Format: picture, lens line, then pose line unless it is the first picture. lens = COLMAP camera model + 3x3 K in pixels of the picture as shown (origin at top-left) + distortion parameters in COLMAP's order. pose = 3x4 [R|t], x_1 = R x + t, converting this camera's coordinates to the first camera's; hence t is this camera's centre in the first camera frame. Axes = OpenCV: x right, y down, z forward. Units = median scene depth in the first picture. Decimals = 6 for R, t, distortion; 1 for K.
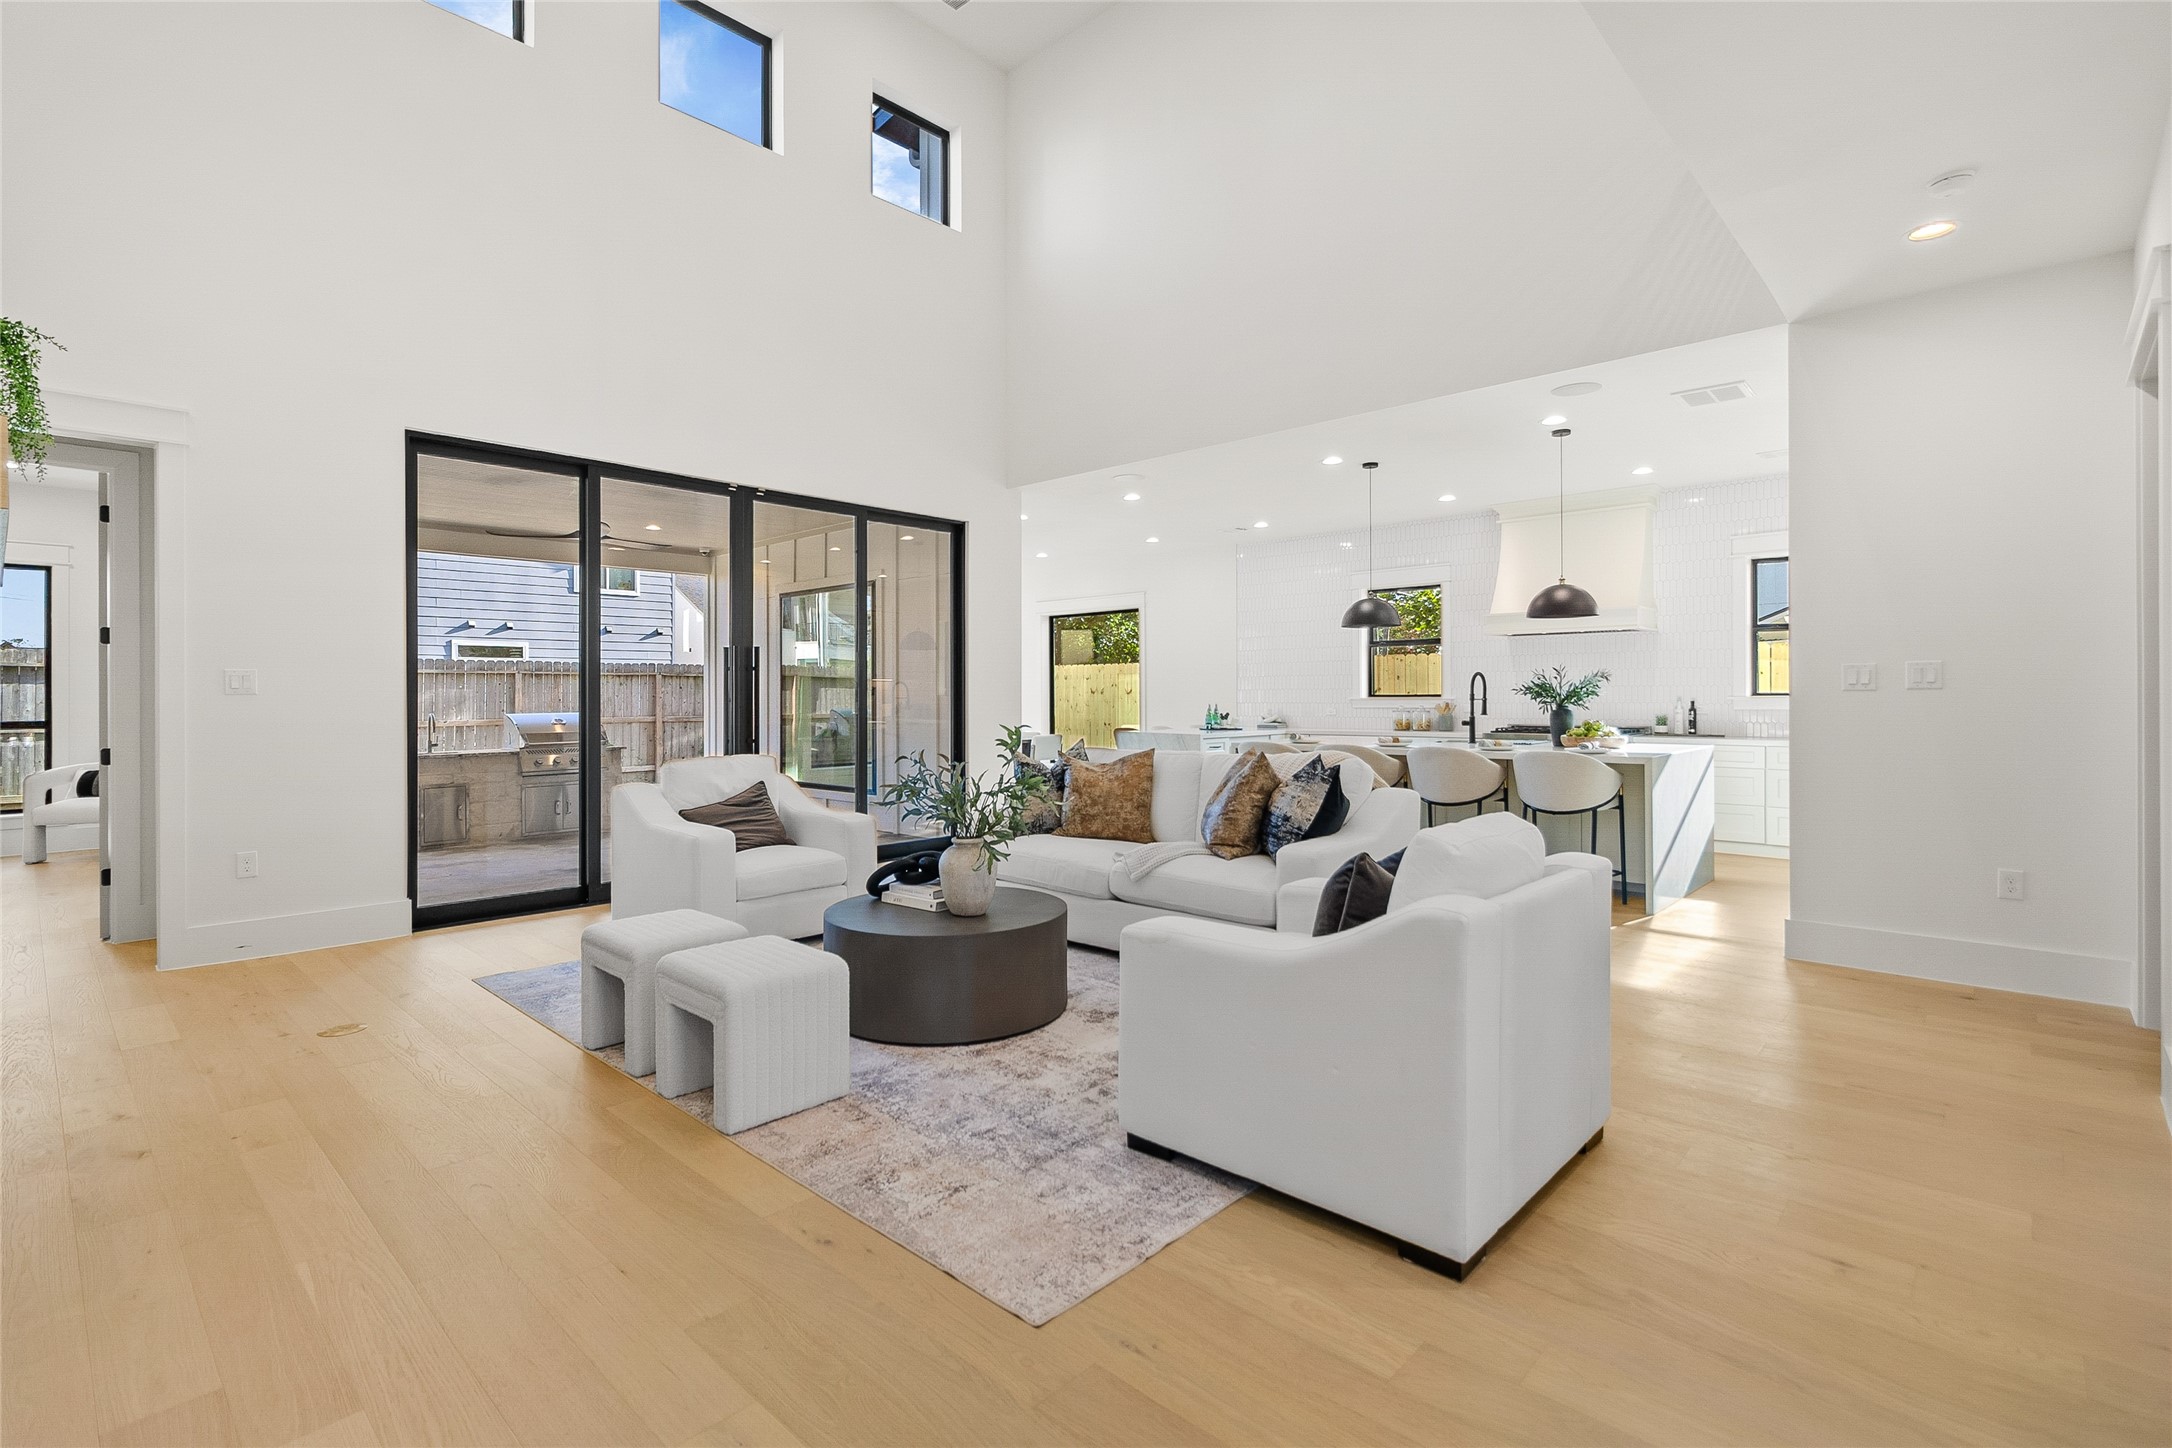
lens RADIAL K [[1012.5, 0, 1077.7], [0, 1012.5, 698.3], [0, 0, 1]] dist [0.000790, 0.000561]
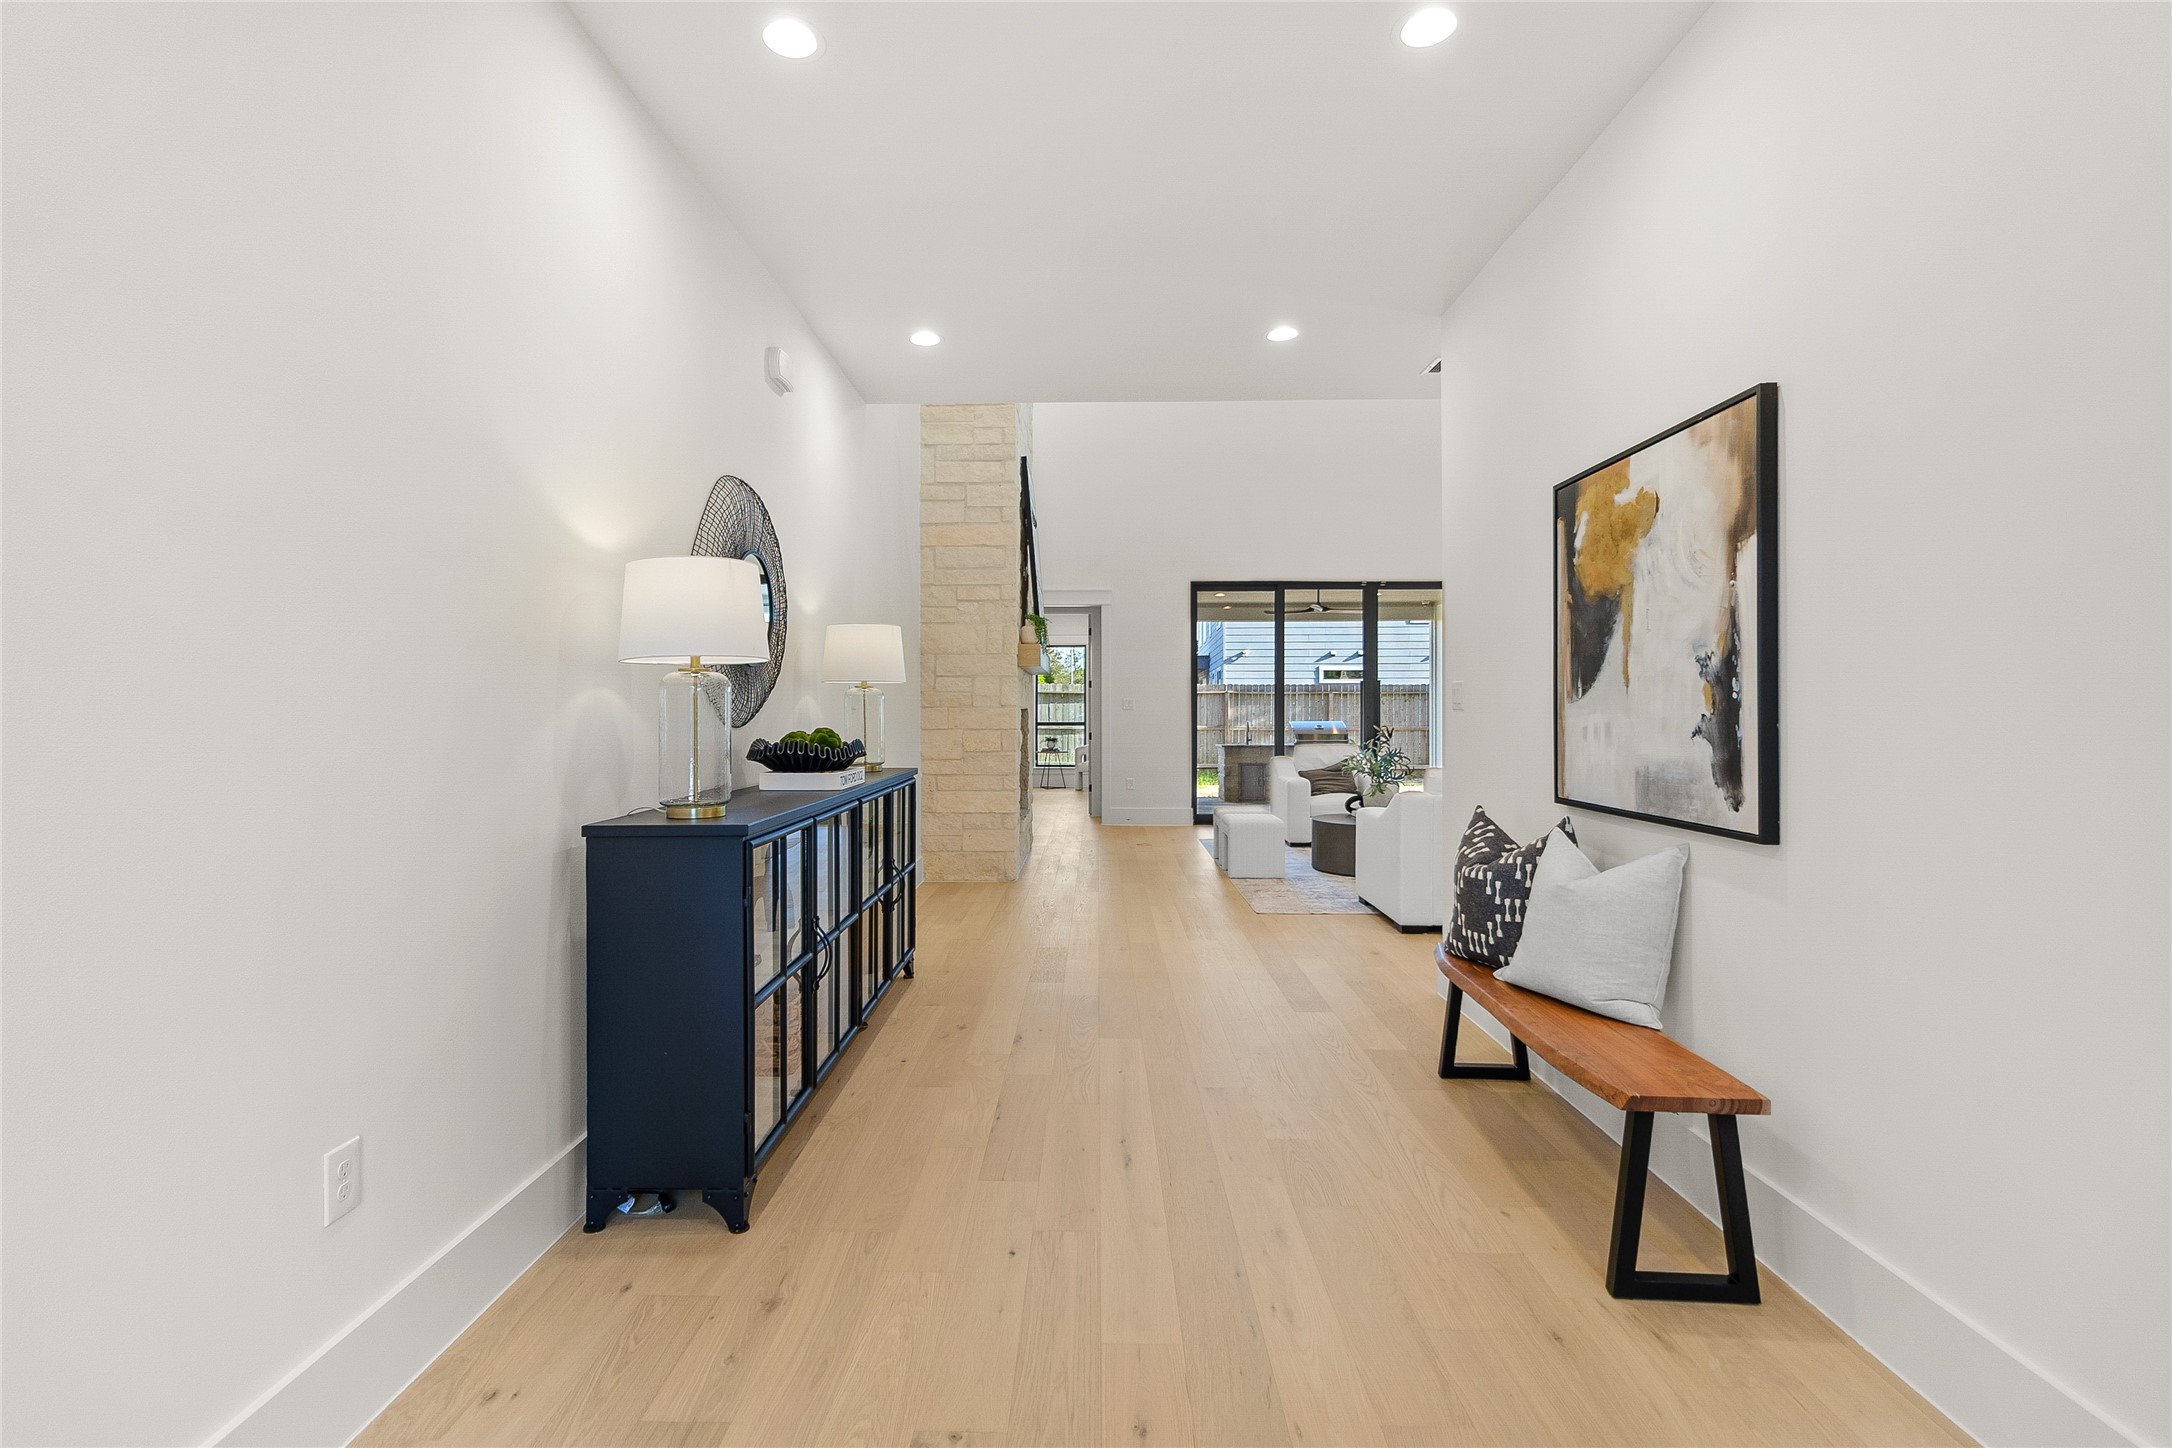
lens RADIAL K [[1012.5, 0, 1077.7], [0, 1012.5, 698.3], [0, 0, 1]] dist [0.000790, 0.000561]
pose [[0.674840, -0.003295, -0.737957, 0.546301], [-0.007100, 0.999915, -0.010958, -0.000881], [0.737930, 0.012635, 0.674759, -0.438055]]
